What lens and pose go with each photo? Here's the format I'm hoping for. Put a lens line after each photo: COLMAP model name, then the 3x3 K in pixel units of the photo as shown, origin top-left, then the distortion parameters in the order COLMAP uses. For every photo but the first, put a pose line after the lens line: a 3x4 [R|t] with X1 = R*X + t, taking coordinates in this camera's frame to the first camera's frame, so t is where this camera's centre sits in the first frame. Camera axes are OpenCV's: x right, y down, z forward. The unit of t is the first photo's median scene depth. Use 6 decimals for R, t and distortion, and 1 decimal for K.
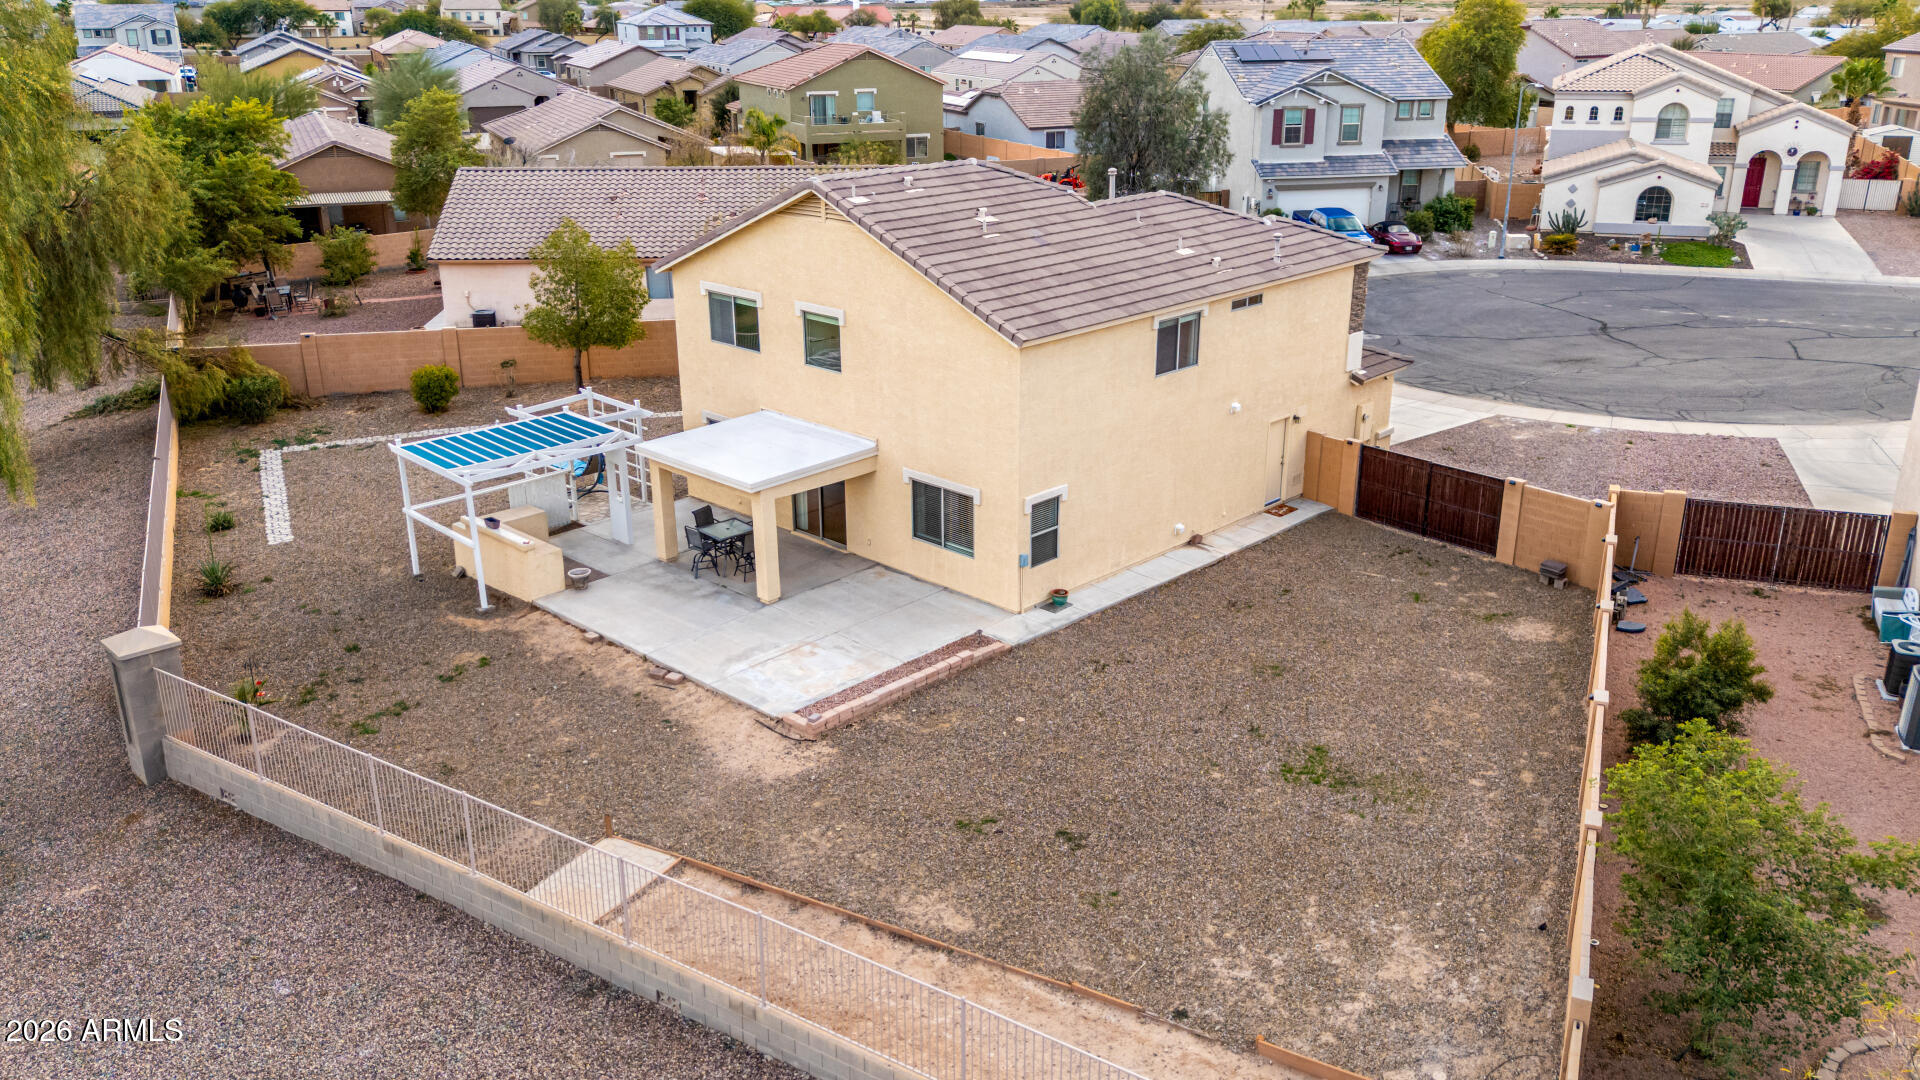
lens RADIAL K [[1520.1, 0, 960.0], [0, 1520.1, 540.0], [0, 0, 1]] dist [0.049062, -0.005491]
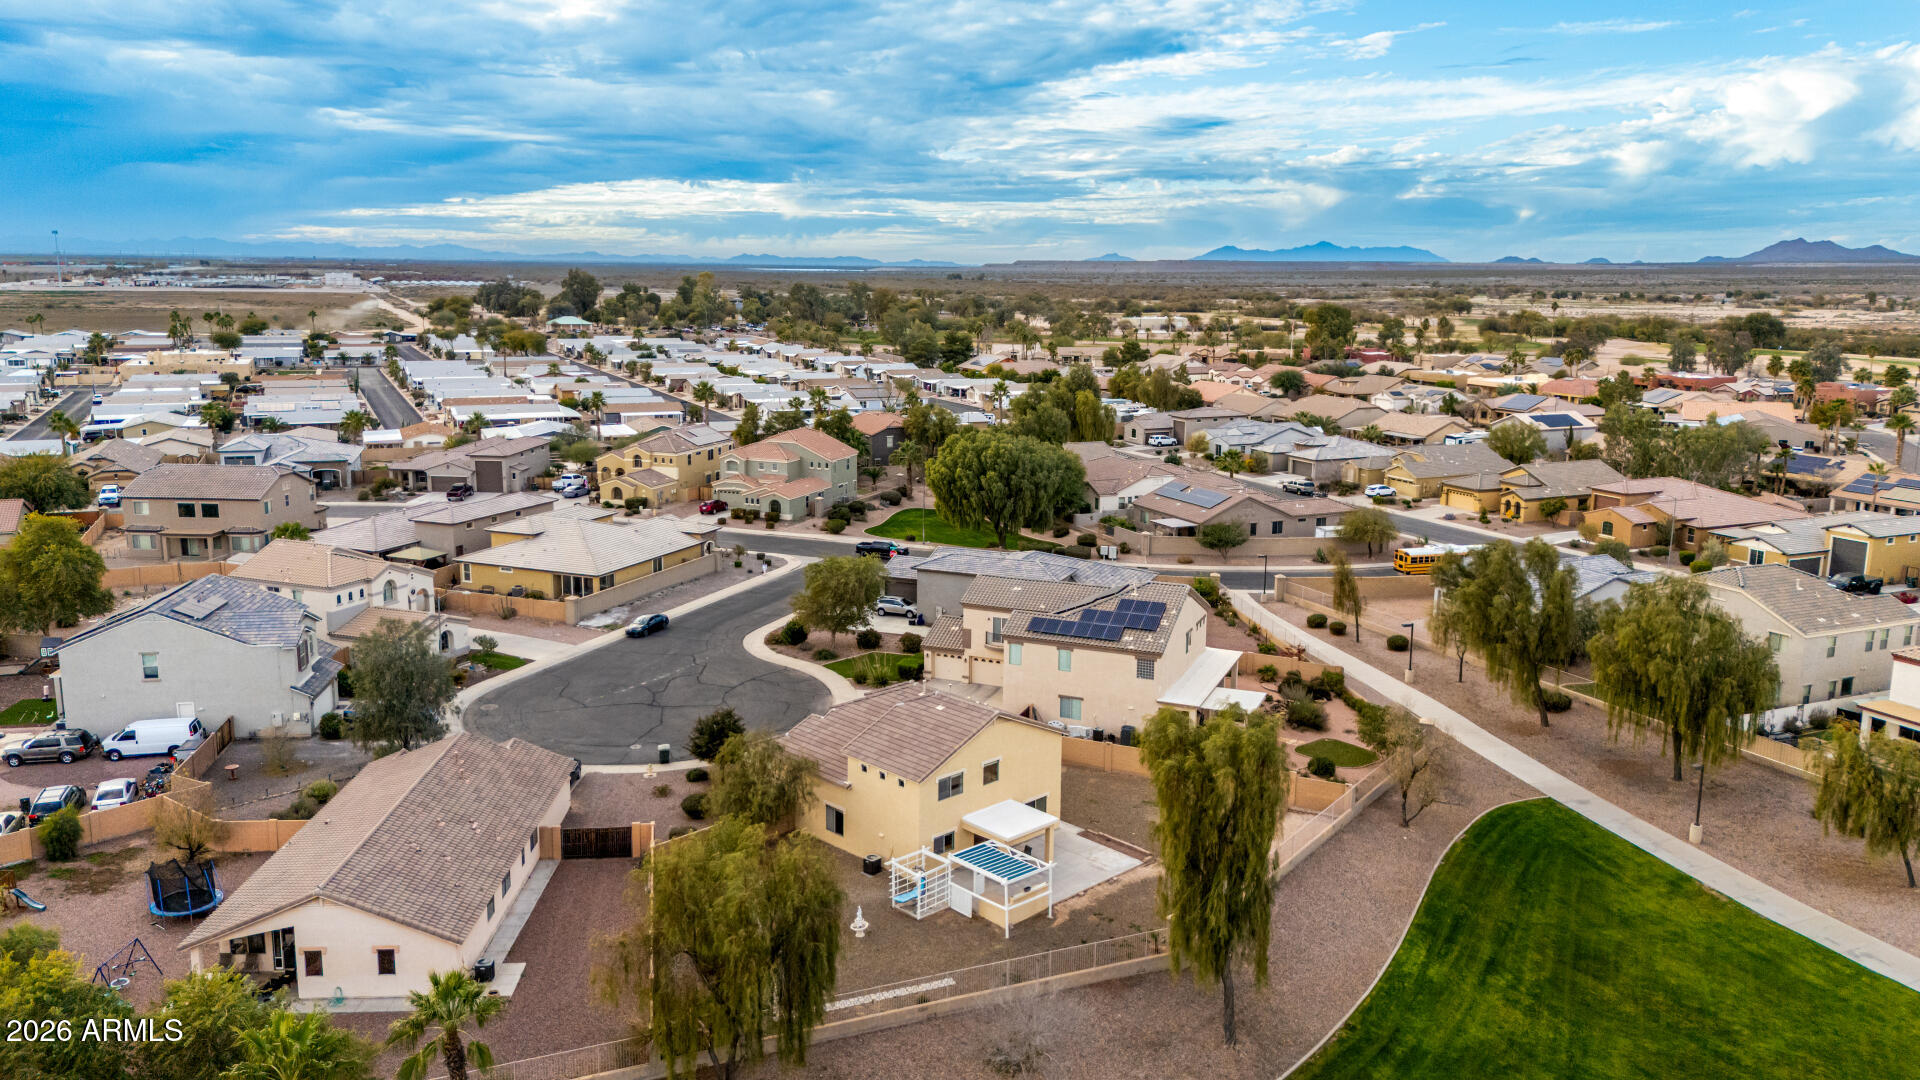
lens RADIAL K [[1410.7, 0, 960.0], [0, 1410.7, 540.0], [0, 0, 1]] dist [0.120460, -0.120459]
pose [[0.031487, -0.190122, 0.981255, -2.274524], [0.333065, 0.927627, 0.169044, -0.884414], [-0.942378, 0.321499, 0.092531, 0.686310]]
